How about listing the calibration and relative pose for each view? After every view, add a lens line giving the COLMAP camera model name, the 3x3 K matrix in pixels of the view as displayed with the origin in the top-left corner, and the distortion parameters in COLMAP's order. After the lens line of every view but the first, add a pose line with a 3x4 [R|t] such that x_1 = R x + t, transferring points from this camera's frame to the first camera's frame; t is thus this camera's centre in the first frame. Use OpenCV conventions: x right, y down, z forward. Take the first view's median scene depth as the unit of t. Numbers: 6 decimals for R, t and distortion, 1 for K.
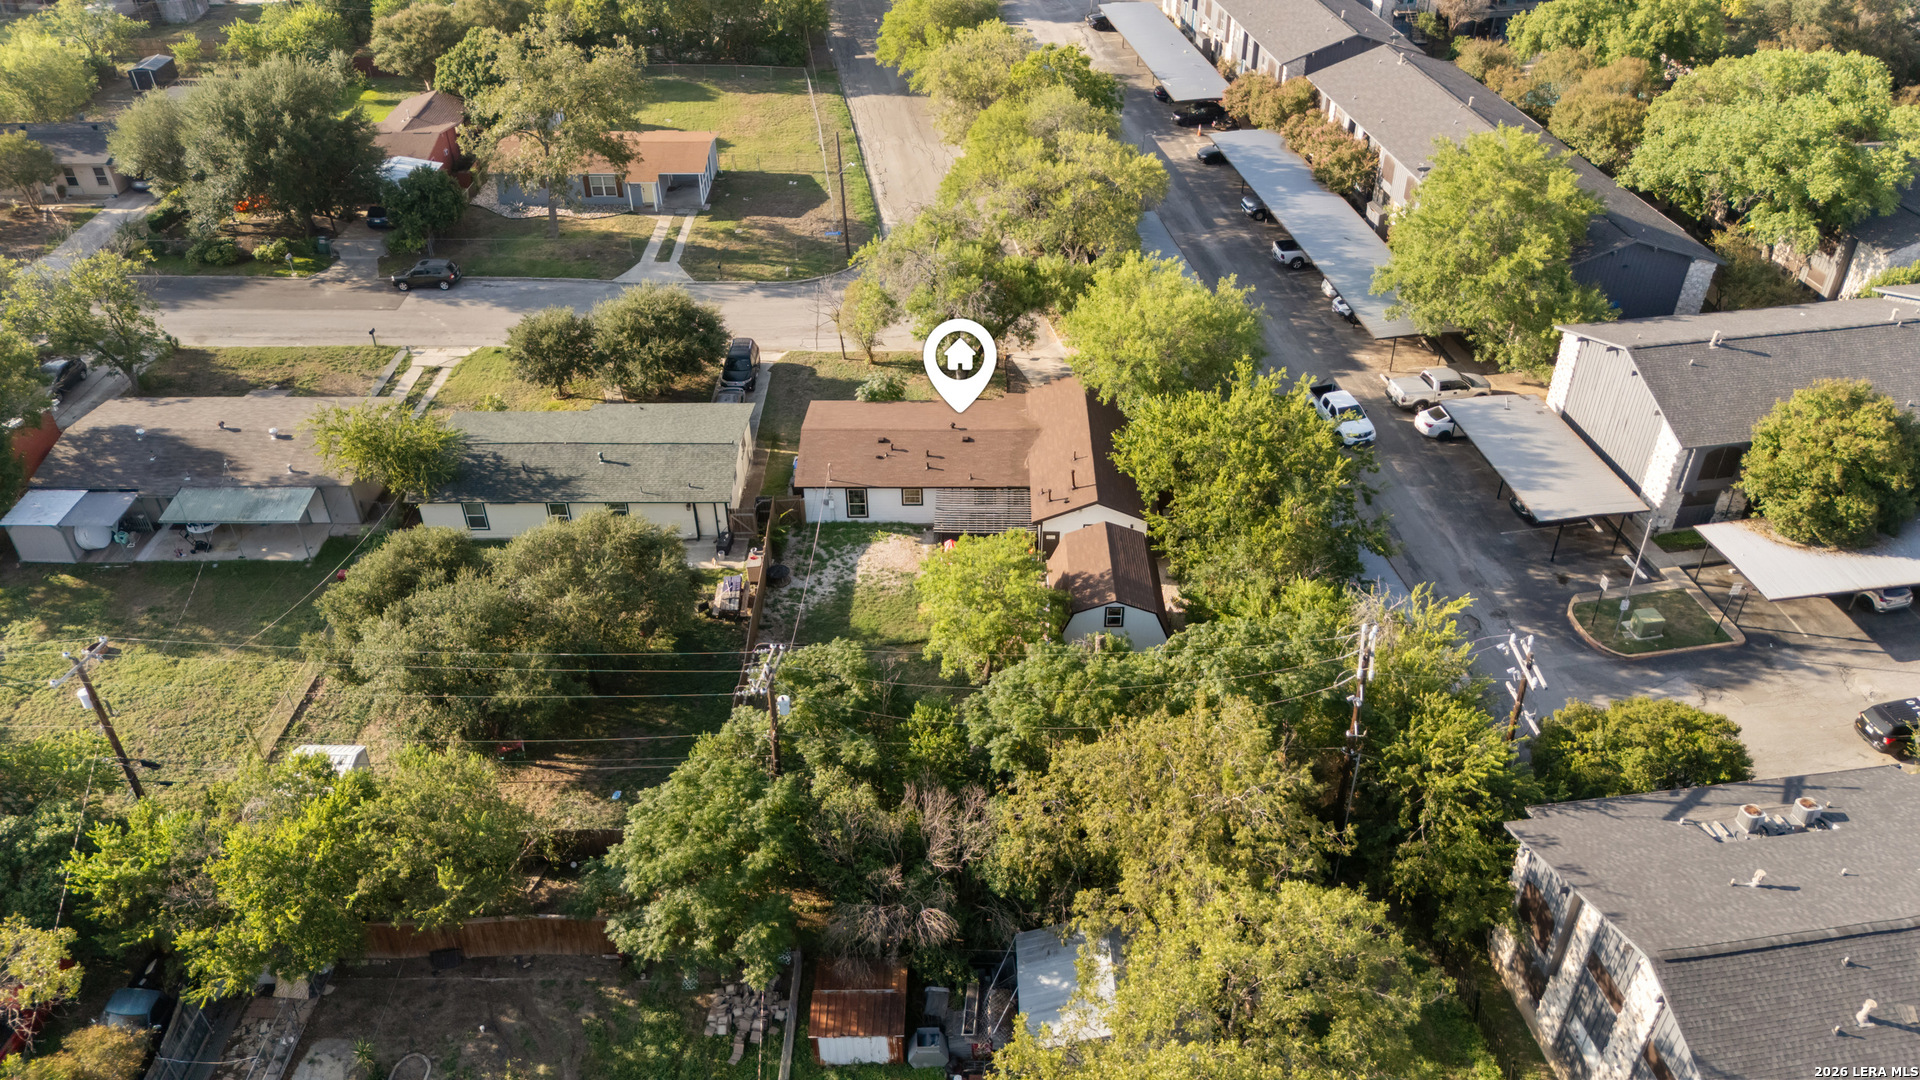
lens RADIAL K [[1406.2, 0, 960.0], [0, 1406.2, 540.0], [0, 0, 1]] dist [0.088413, -0.100693]
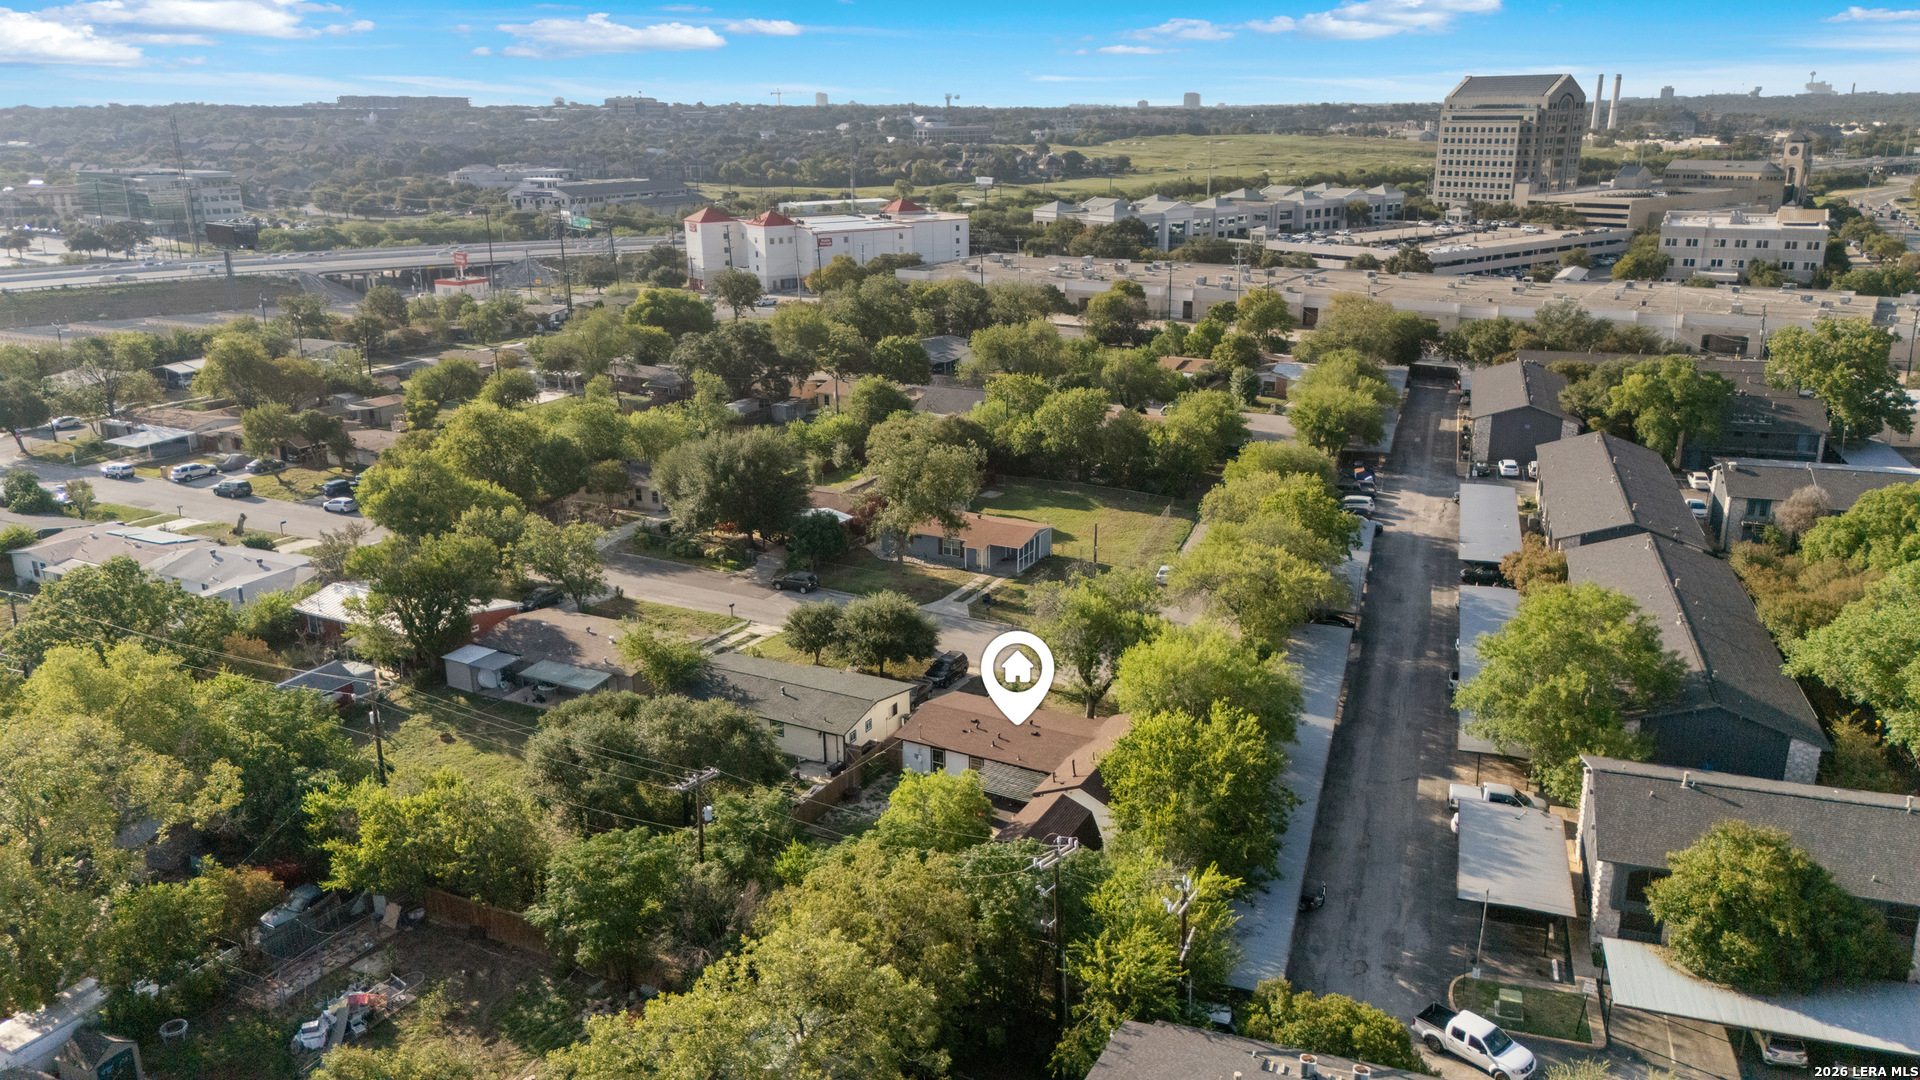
lens RADIAL K [[1406.2, 0, 960.0], [0, 1406.2, 540.0], [0, 0, 1]] dist [0.088413, -0.100693]
pose [[0.886025, 0.138739, -0.442392, 0.453680], [-0.273654, 0.926735, -0.257440, 0.104000], [0.374263, 0.349161, 0.859077, -0.153303]]
